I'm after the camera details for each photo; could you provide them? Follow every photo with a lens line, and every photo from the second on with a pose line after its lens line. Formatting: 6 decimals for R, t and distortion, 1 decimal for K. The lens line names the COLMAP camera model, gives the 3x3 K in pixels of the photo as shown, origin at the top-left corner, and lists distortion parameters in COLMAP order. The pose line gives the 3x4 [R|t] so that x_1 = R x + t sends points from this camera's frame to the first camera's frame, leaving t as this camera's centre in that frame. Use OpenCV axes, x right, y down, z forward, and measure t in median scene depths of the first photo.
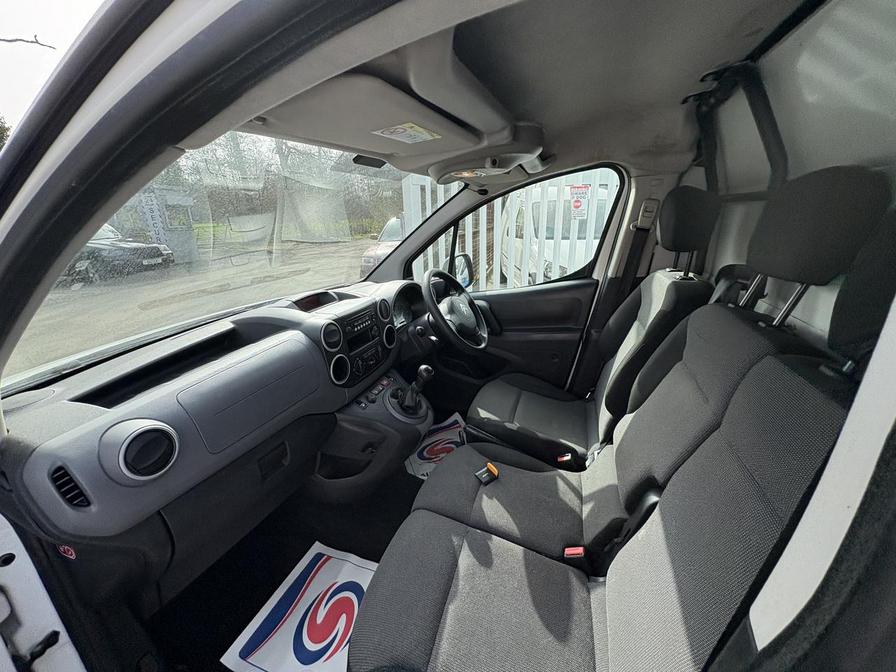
lens RADIAL K [[358.7, 0, 447.5], [0, 358.7, 335.7], [0, 0, 1]] dist [0.001942, 0.000226]
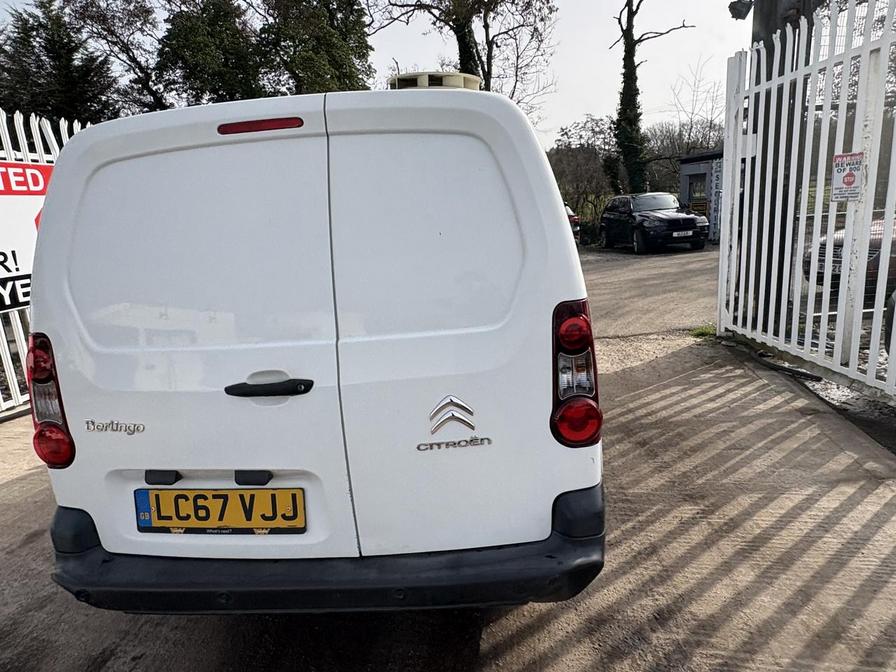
lens RADIAL K [[538.3, 0, 449.2], [0, 538.3, 331.3], [0, 0, 1]] dist [0.006105, -0.003158]
pose [[0.291945, 0.220416, -0.930690, 3.158877], [-0.247569, 0.957334, 0.149067, -0.147595], [0.923838, 0.186891, 0.334057, -0.021439]]
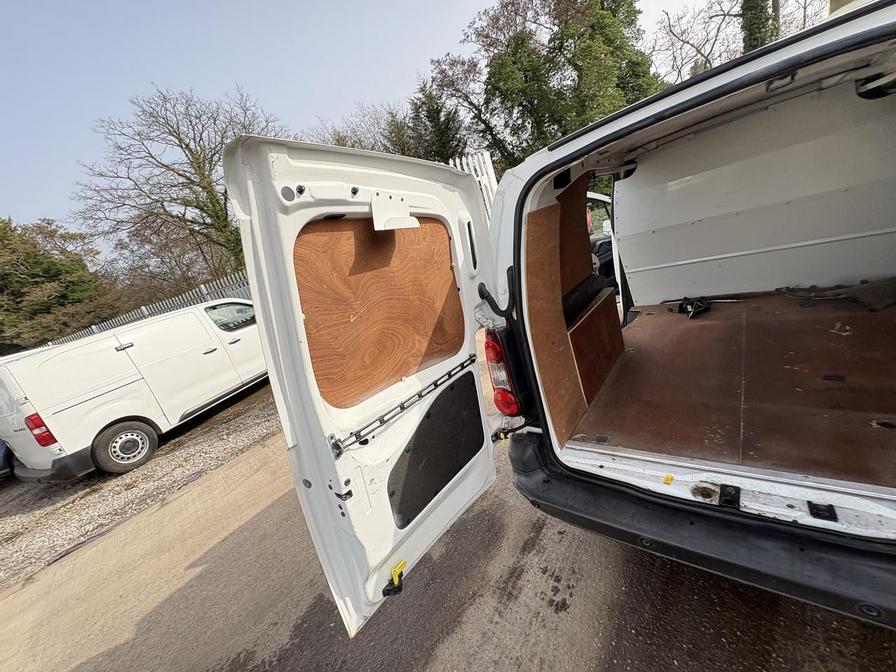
lens RADIAL K [[358.7, 0, 449.0], [0, 358.7, 334.3], [0, 0, 1]] dist [0.001942, 0.000226]
pose [[-0.282541, 0.394473, -0.874392, 2.816444], [0.007948, 0.912464, 0.409080, -0.200026], [0.959222, 0.108632, -0.260944, -0.297394]]
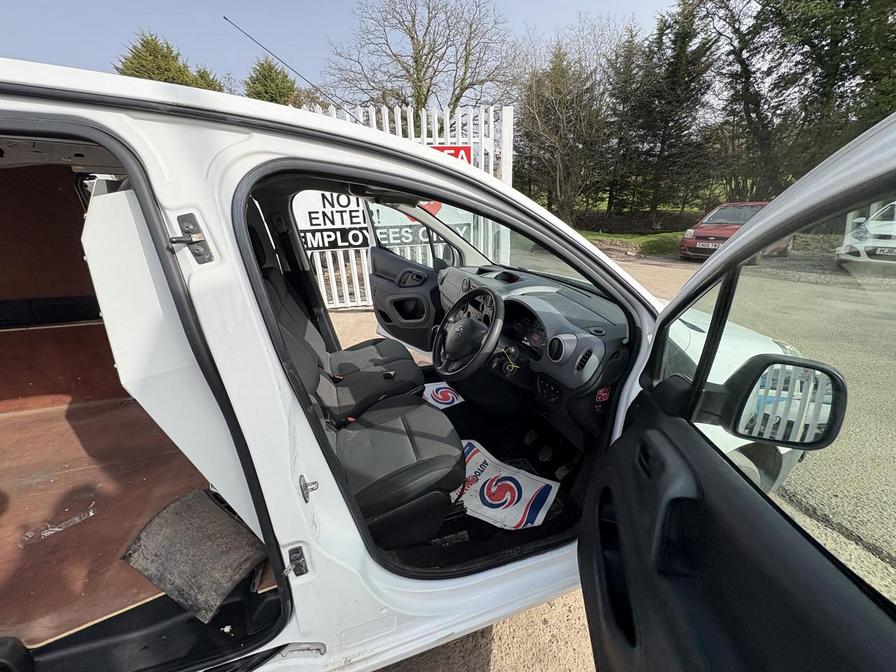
lens RADIAL K [[358.7, 0, 449.7], [0, 358.7, 334.1], [0, 0, 1]] dist [0.001942, 0.000226]
pose [[-0.774843, 0.268552, -0.572275, 0.691146], [-0.161872, 0.790807, 0.590273, -0.693128], [0.611078, 0.550004, -0.569280, 1.664041]]
